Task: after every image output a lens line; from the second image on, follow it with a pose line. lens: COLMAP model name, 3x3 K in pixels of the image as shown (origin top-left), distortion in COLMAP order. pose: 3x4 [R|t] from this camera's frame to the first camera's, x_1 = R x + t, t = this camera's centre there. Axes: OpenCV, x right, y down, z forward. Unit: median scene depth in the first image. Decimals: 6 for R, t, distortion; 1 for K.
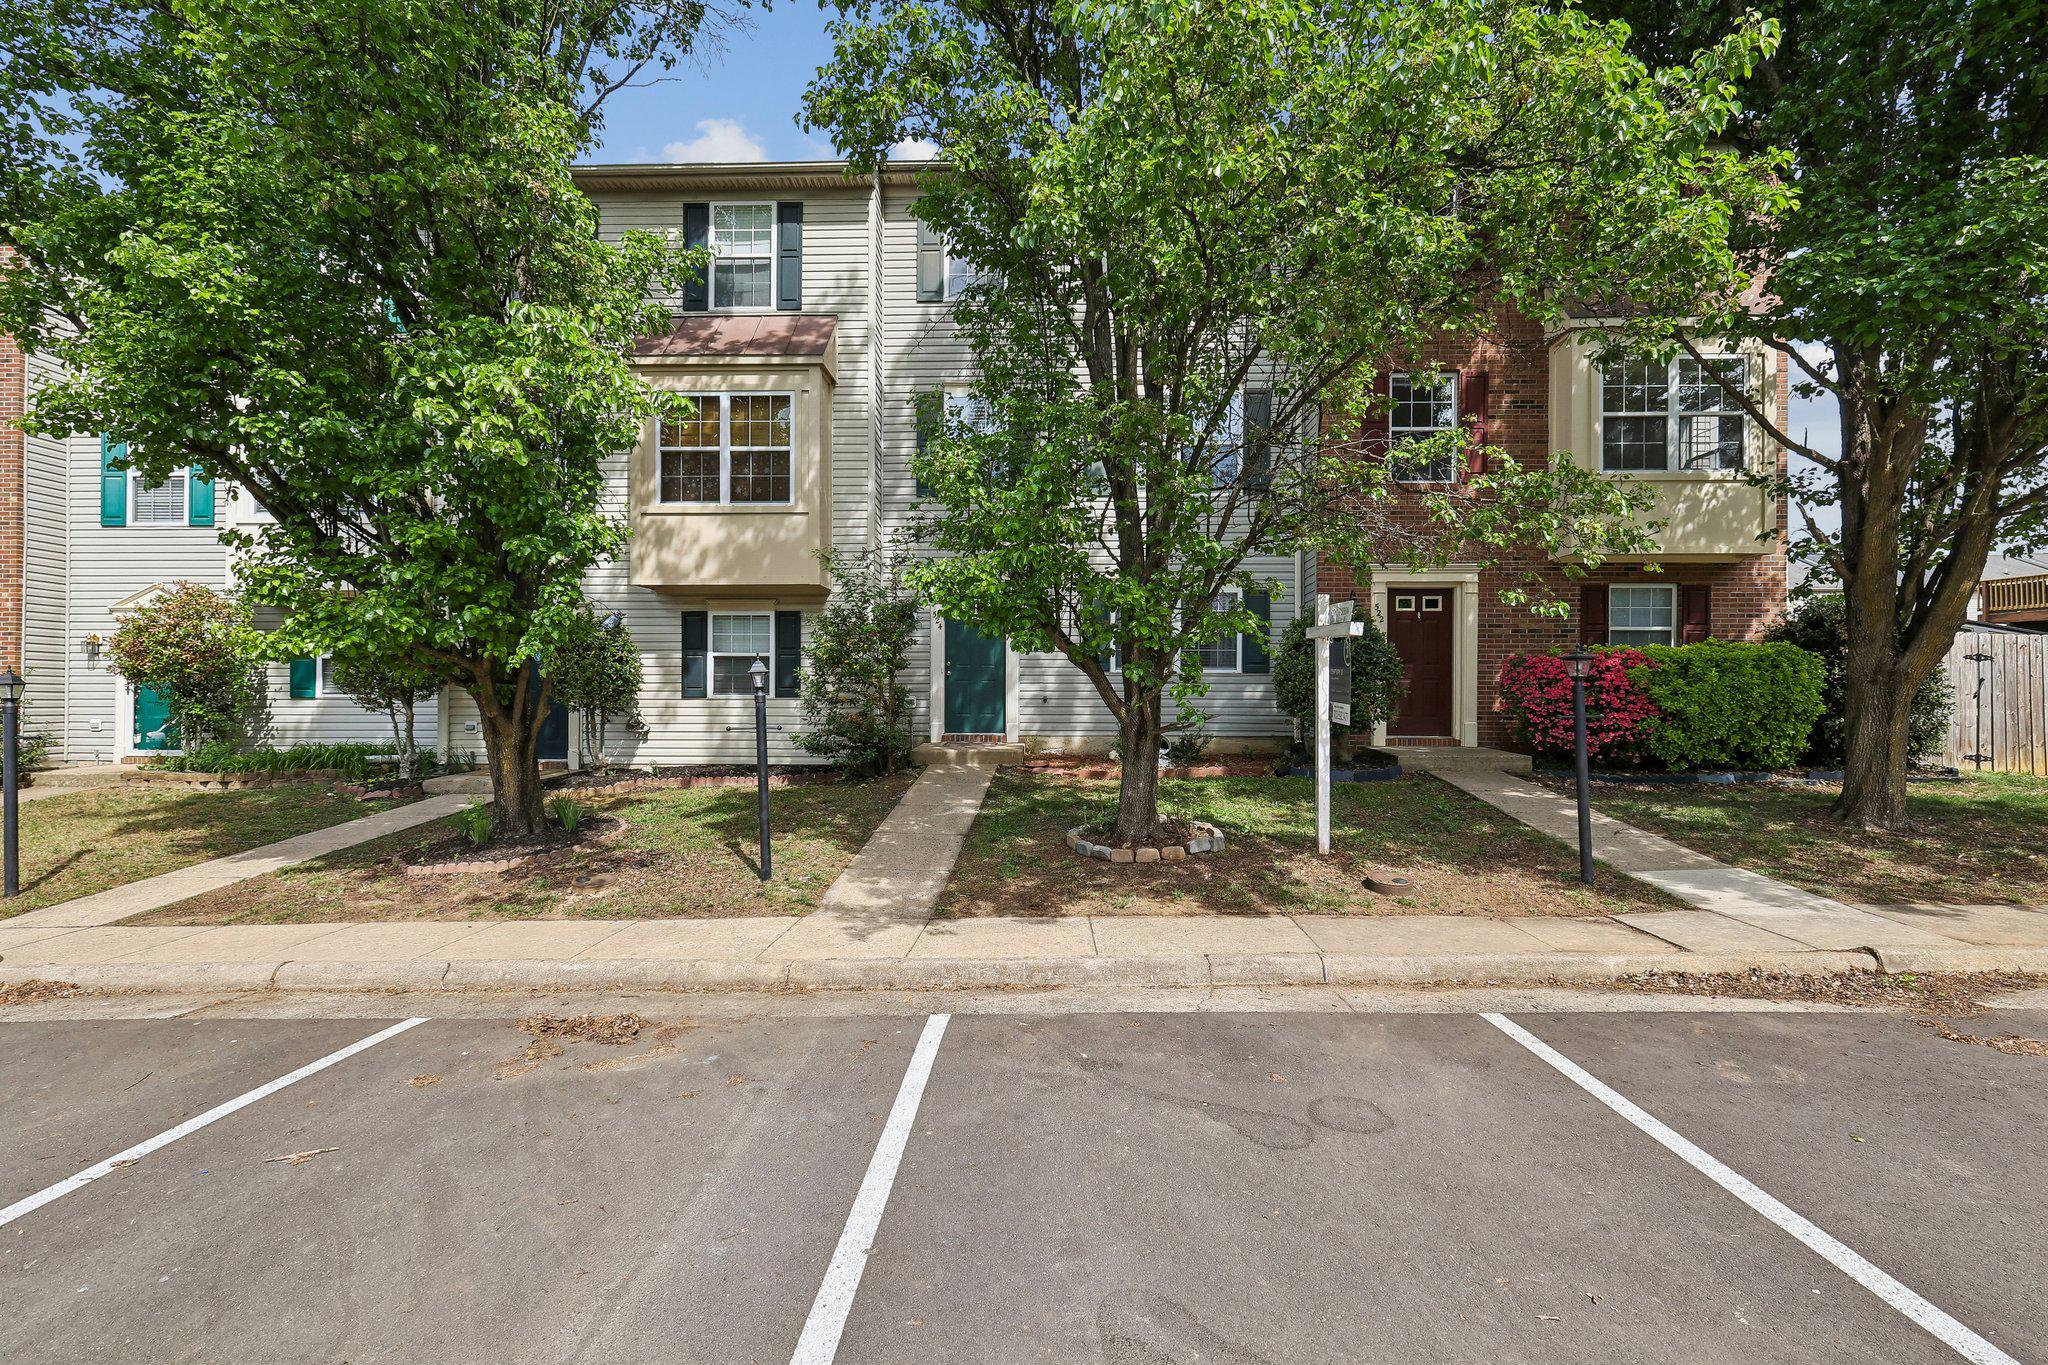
lens RADIAL K [[904.1, 0, 1030.5], [0, 904.1, 684.7], [0, 0, 1]] dist [0.003105, 0.000689]
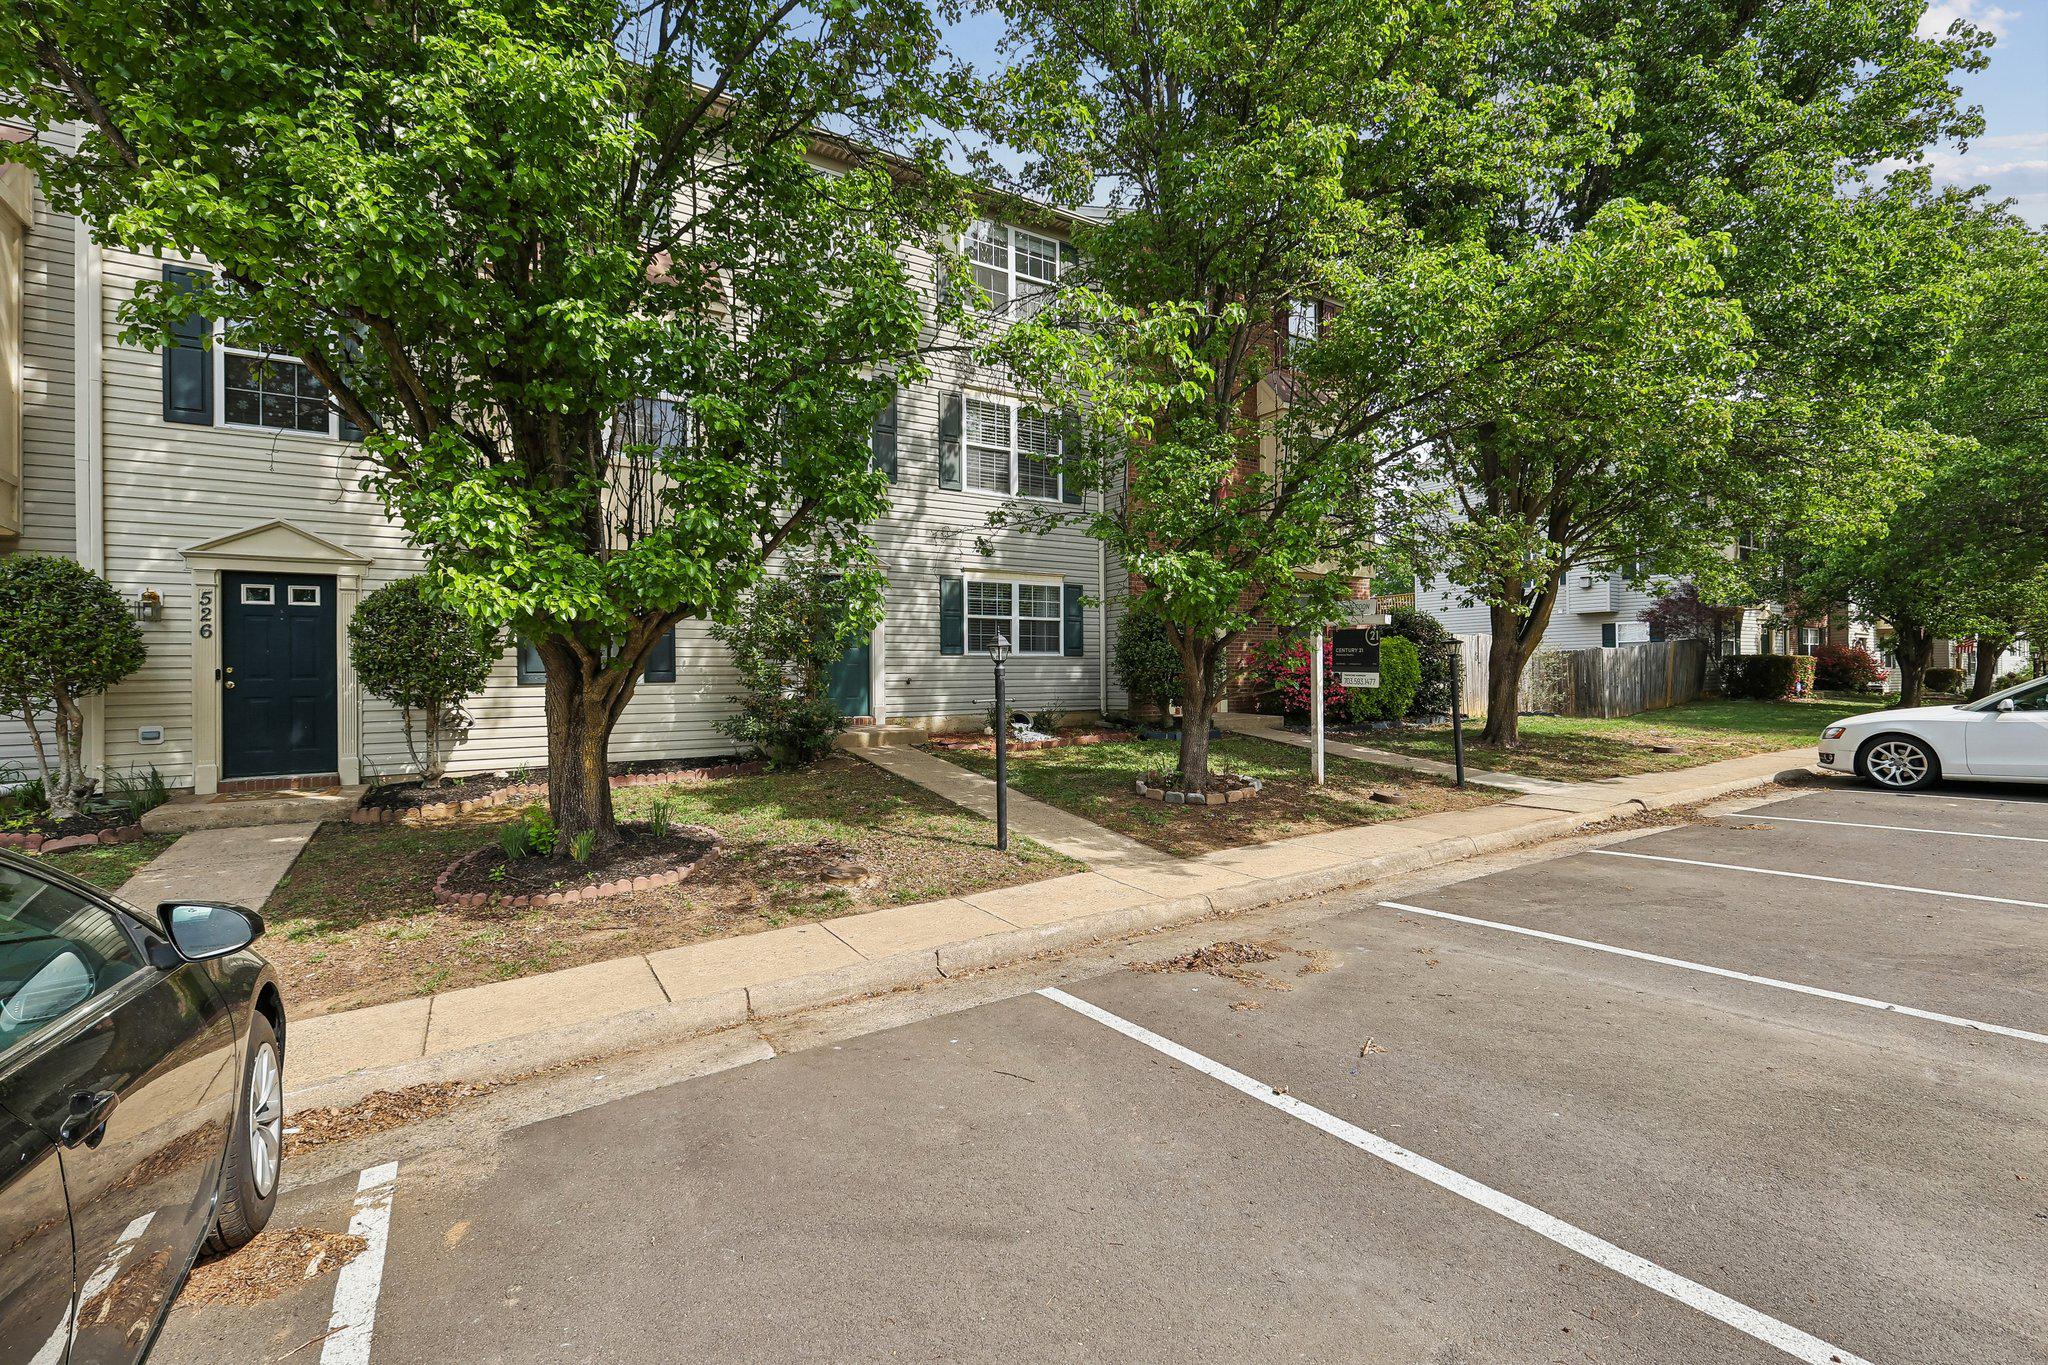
lens RADIAL K [[904.1, 0, 1031.2], [0, 904.1, 675.8], [0, 0, 1]] dist [0.003105, 0.000689]
pose [[0.824166, -0.011217, 0.566237, -1.193715], [0.012698, 0.999918, 0.001326, 0.027144], [-0.566206, 0.006097, 0.824241, 0.194275]]
